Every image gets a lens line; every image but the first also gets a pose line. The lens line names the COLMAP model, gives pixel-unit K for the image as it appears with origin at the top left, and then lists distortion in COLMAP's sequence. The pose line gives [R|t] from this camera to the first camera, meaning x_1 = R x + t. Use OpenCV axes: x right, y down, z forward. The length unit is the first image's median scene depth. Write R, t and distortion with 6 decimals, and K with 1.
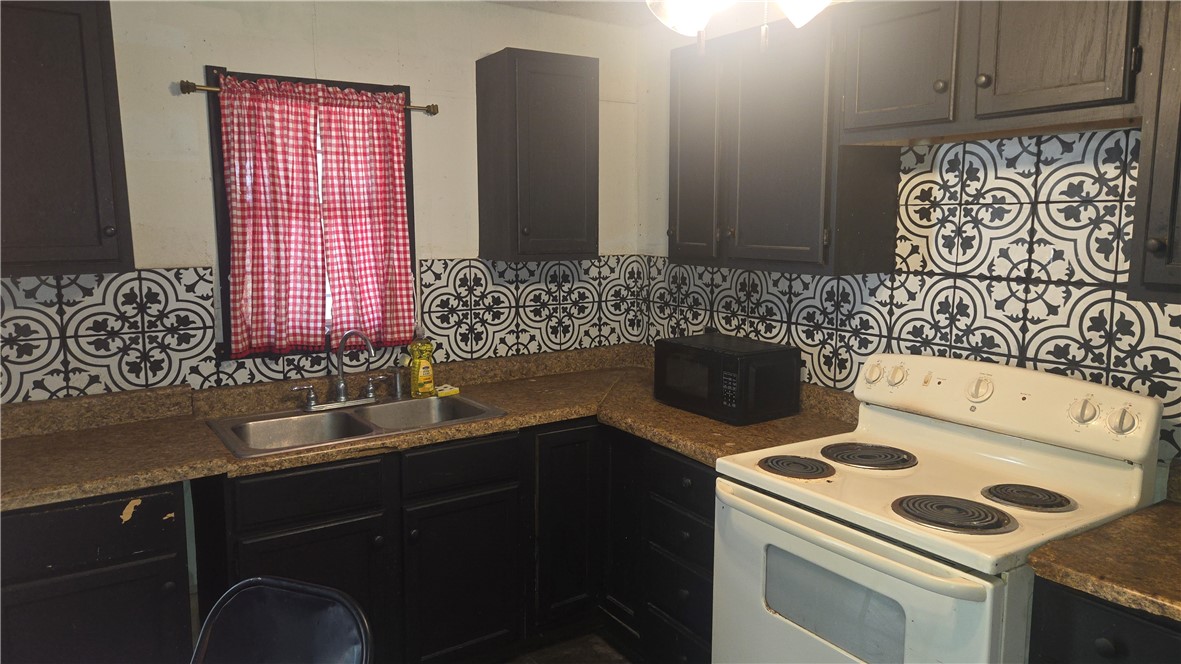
lens RADIAL K [[784.2, 0, 599.1], [0, 784.2, 322.5], [0, 0, 1]] dist [0.066706, -0.045490]
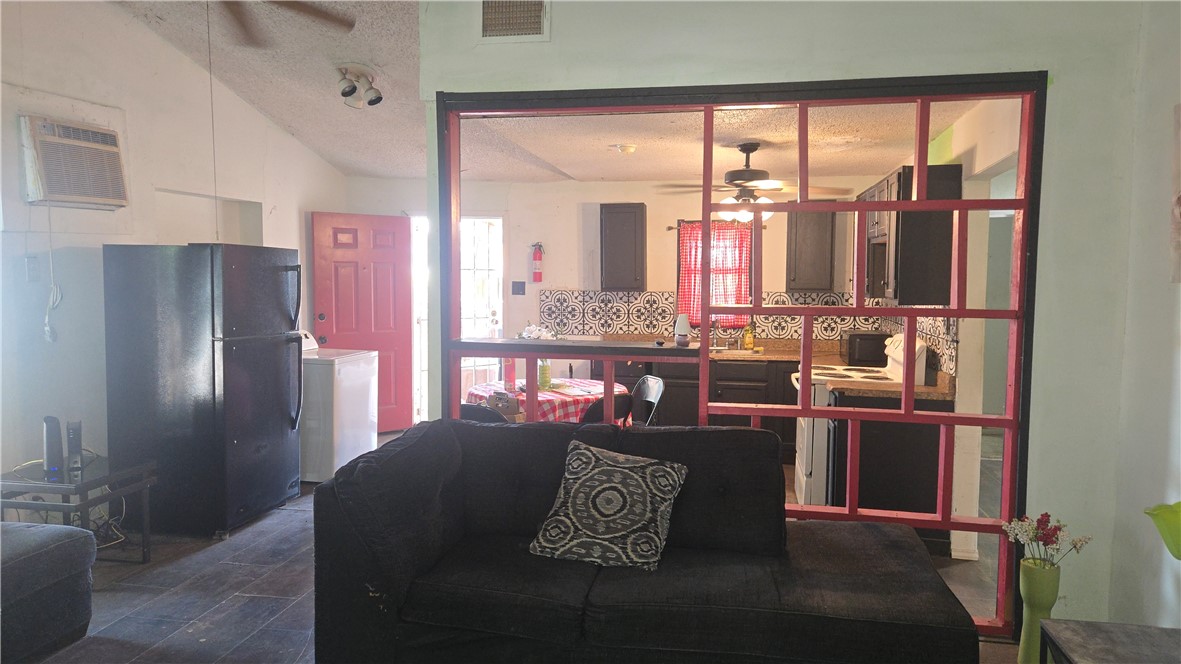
lens RADIAL K [[784.2, 0, 595.3], [0, 784.2, 332.4], [0, 0, 1]] dist [0.066706, -0.045490]
pose [[0.712914, 0.056589, -0.698964, 1.190146], [-0.091825, 0.995690, -0.013045, 0.126499], [0.695213, 0.073482, 0.715038, -1.084172]]
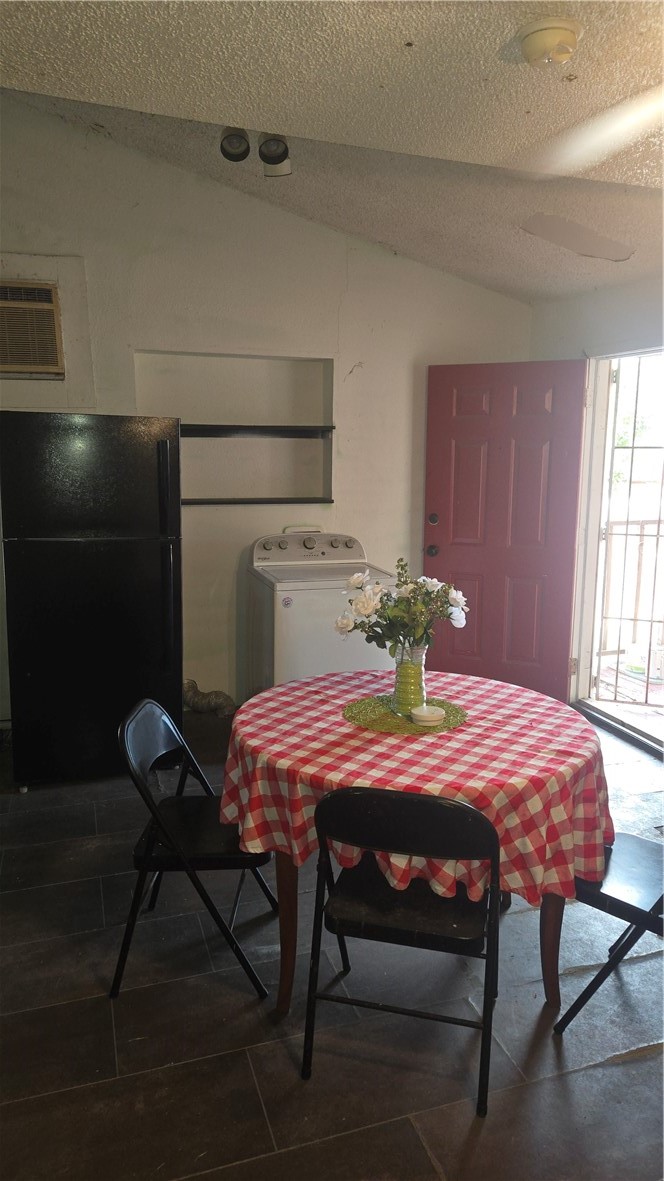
lens RADIAL K [[784.2, 0, 328.2], [0, 784.2, 588.8], [0, 0, 1]] dist [0.066706, -0.045490]
pose [[-0.282862, 0.155525, -0.946468, 0.541642], [-0.127554, 0.971903, 0.197826, -0.046692], [0.950641, 0.176683, -0.255077, 0.411622]]
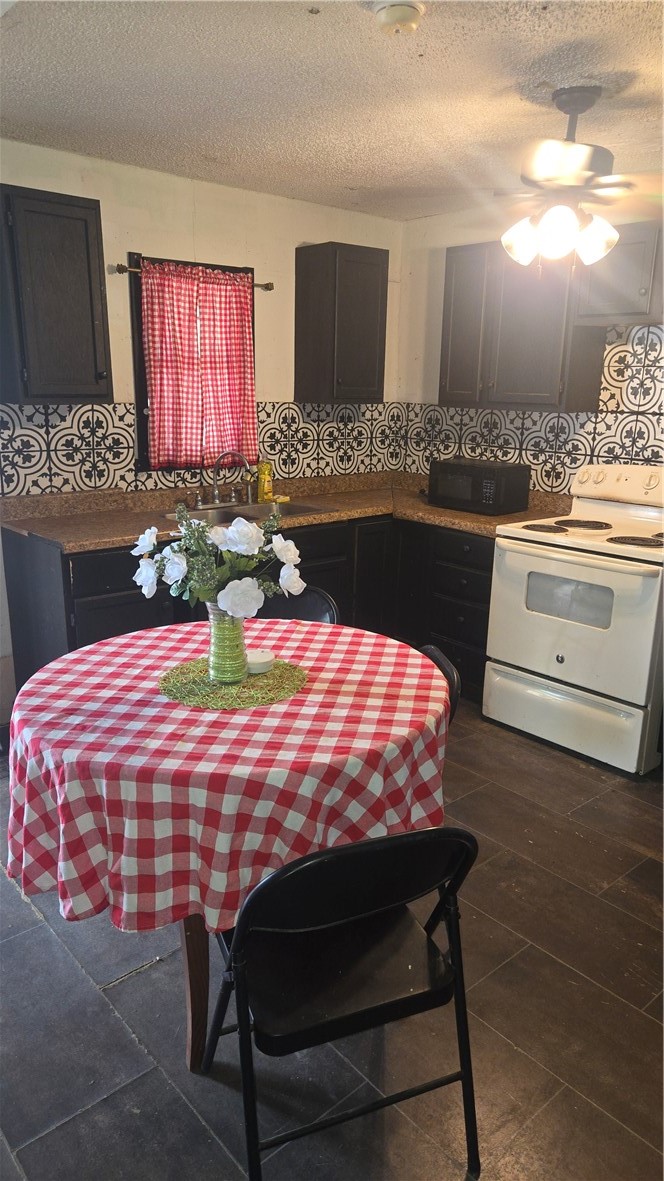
lens RADIAL K [[784.2, 0, 337.9], [0, 784.2, 602.3], [0, 0, 1]] dist [0.066706, -0.045490]
pose [[0.991051, -0.018836, 0.132146, -0.315415], [-0.000531, 0.989430, 0.145012, 0.074540], [-0.133481, -0.143784, 0.980566, -0.462536]]
